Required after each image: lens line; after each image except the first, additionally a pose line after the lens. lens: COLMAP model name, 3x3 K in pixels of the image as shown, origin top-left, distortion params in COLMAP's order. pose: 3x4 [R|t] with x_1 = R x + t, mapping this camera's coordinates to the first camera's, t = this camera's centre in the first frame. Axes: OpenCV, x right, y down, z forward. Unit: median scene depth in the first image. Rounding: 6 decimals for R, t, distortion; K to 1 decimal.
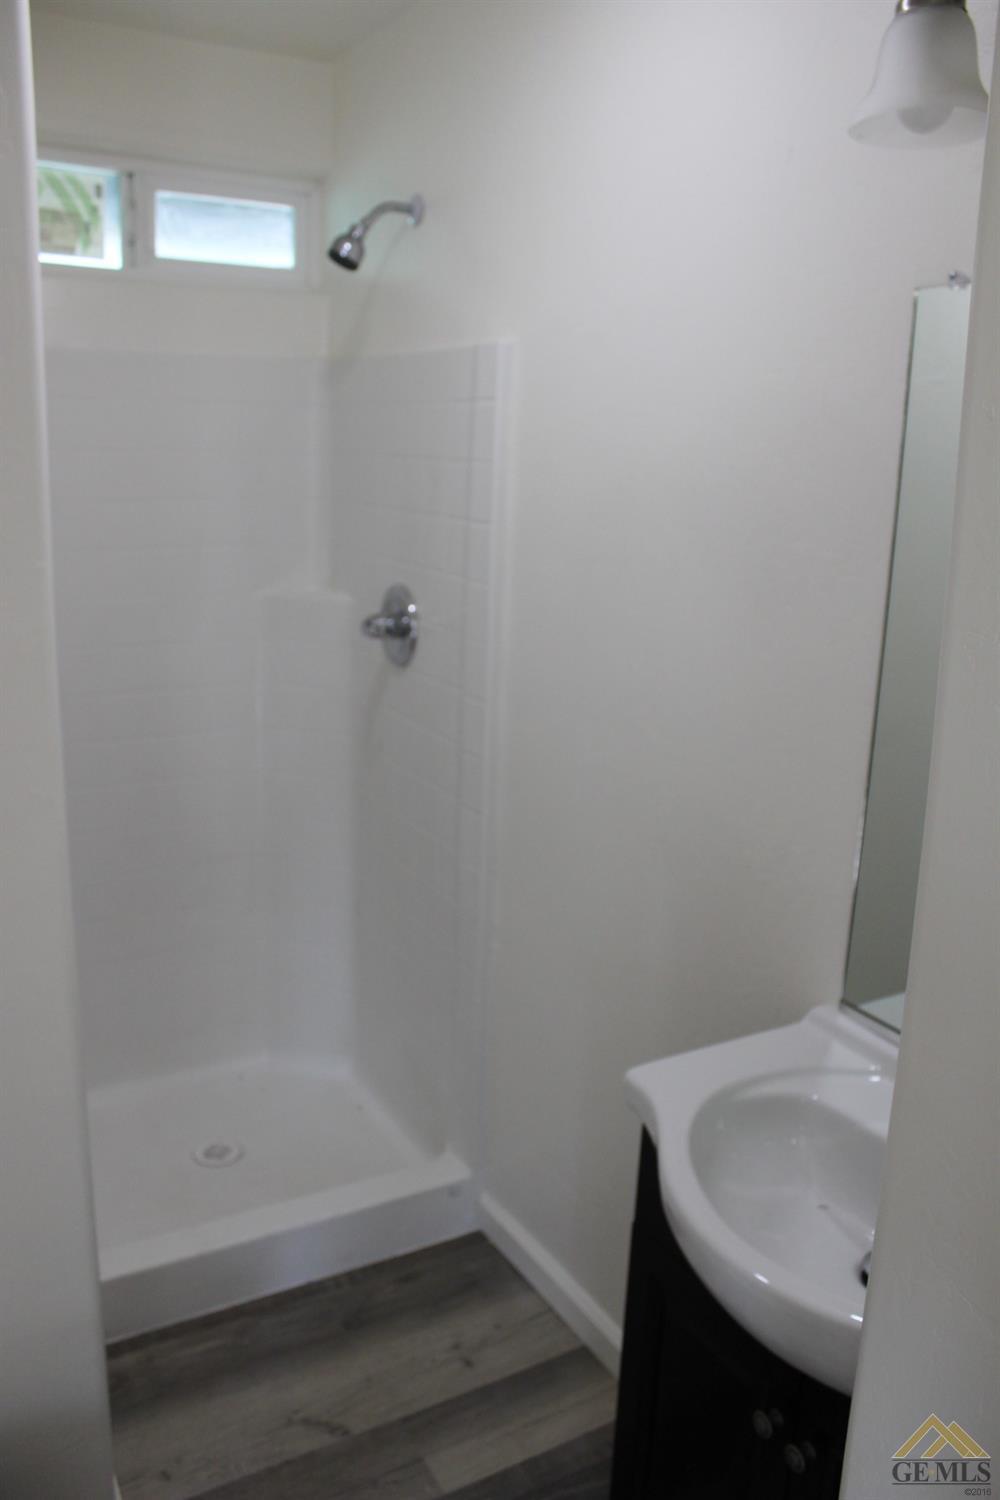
lens RADIAL K [[1247.7, 0, 523.5], [0, 1247.7, 762.6], [0, 0, 1]] dist [-0.161757, 0.141916]
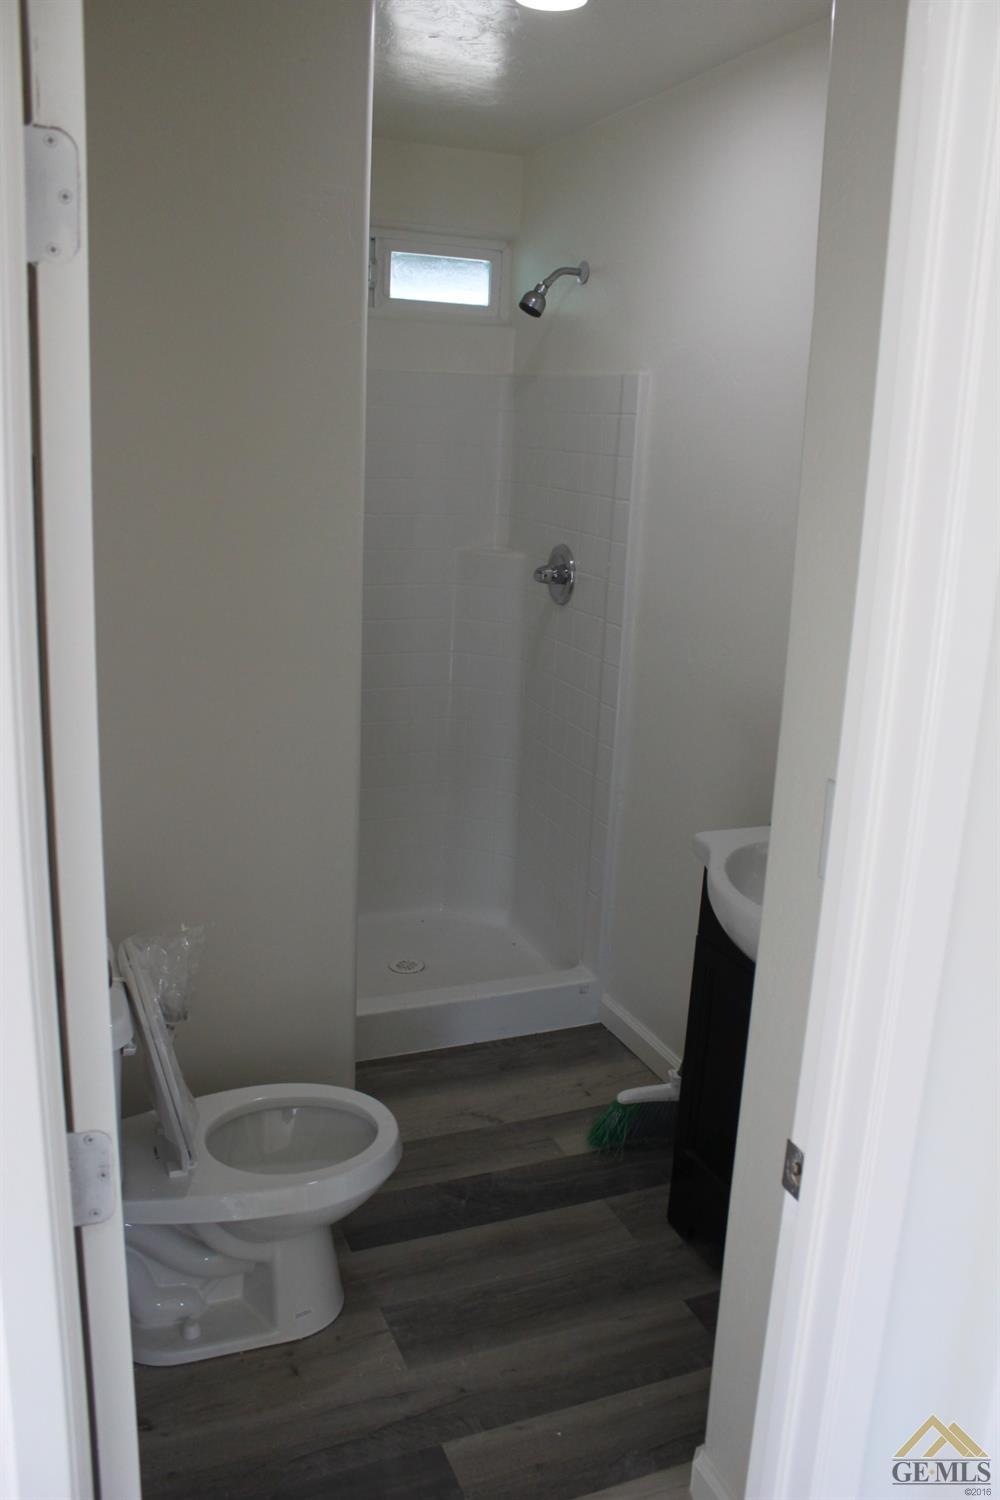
lens RADIAL K [[1247.7, 0, 498.8], [0, 1247.7, 750.5], [0, 0, 1]] dist [-0.161757, 0.141916]
pose [[0.990155, 0.041861, -0.133568, 0.024008], [-0.041563, 0.999123, 0.005020, 0.083807], [0.133661, 0.000581, 0.991027, -0.385719]]
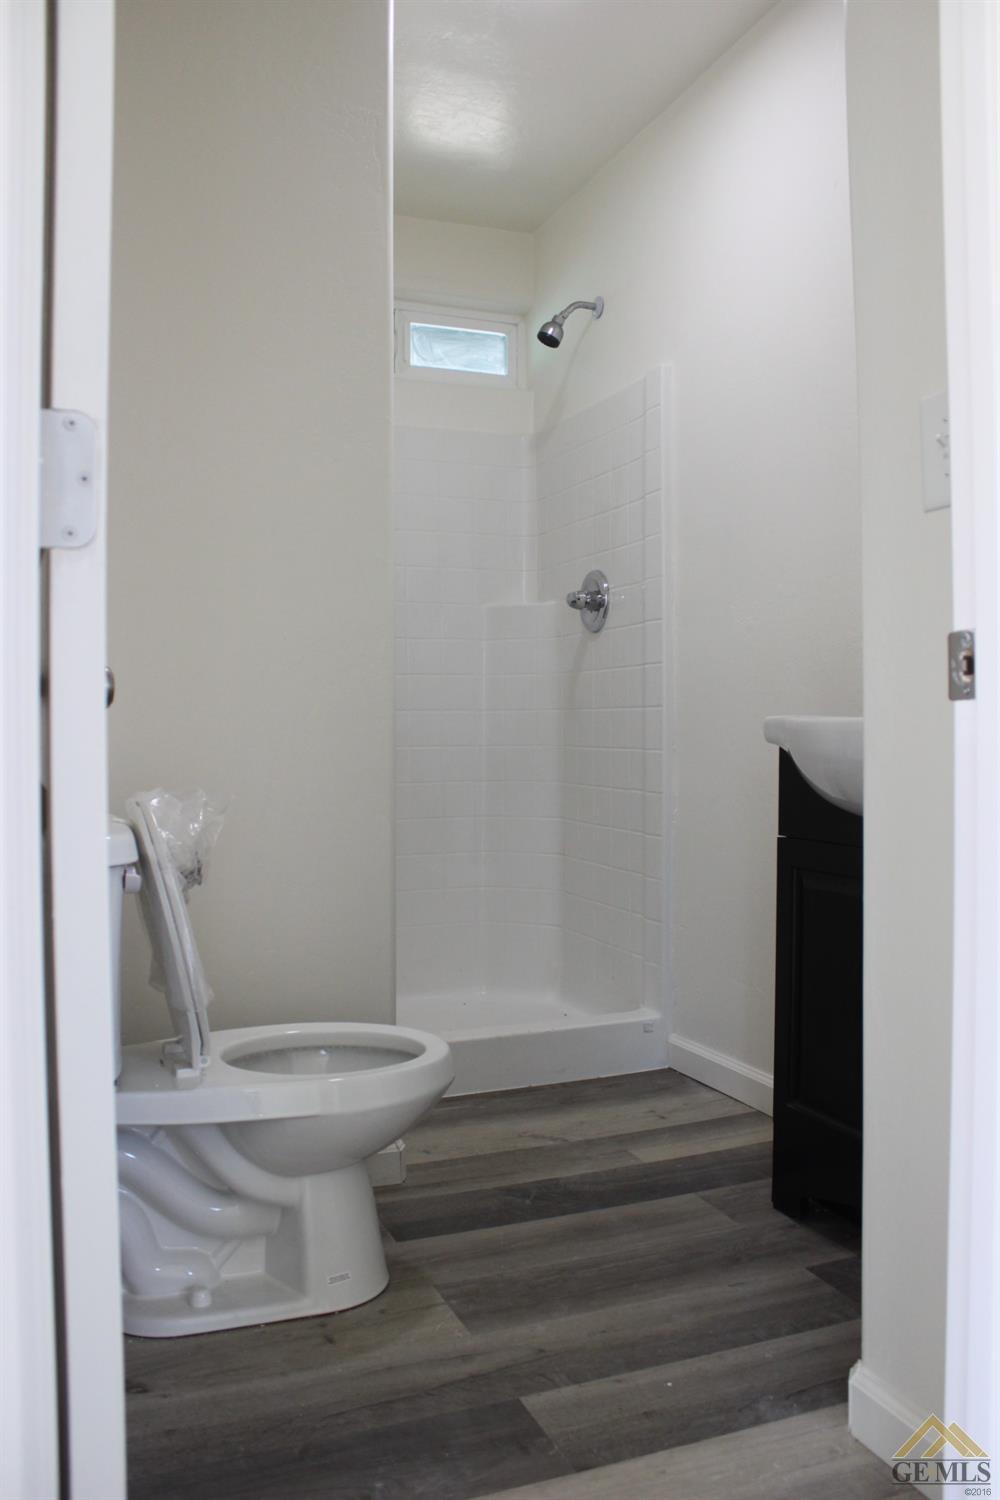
lens RADIAL K [[1247.7, 0, 495.3], [0, 1247.7, 737.1], [0, 0, 1]] dist [-0.161757, 0.141916]
pose [[0.987034, -0.038028, -0.155942, -0.003625], [0.000600, 0.972397, -0.233332, 0.364574], [0.160511, 0.230213, 0.959812, -0.273831]]
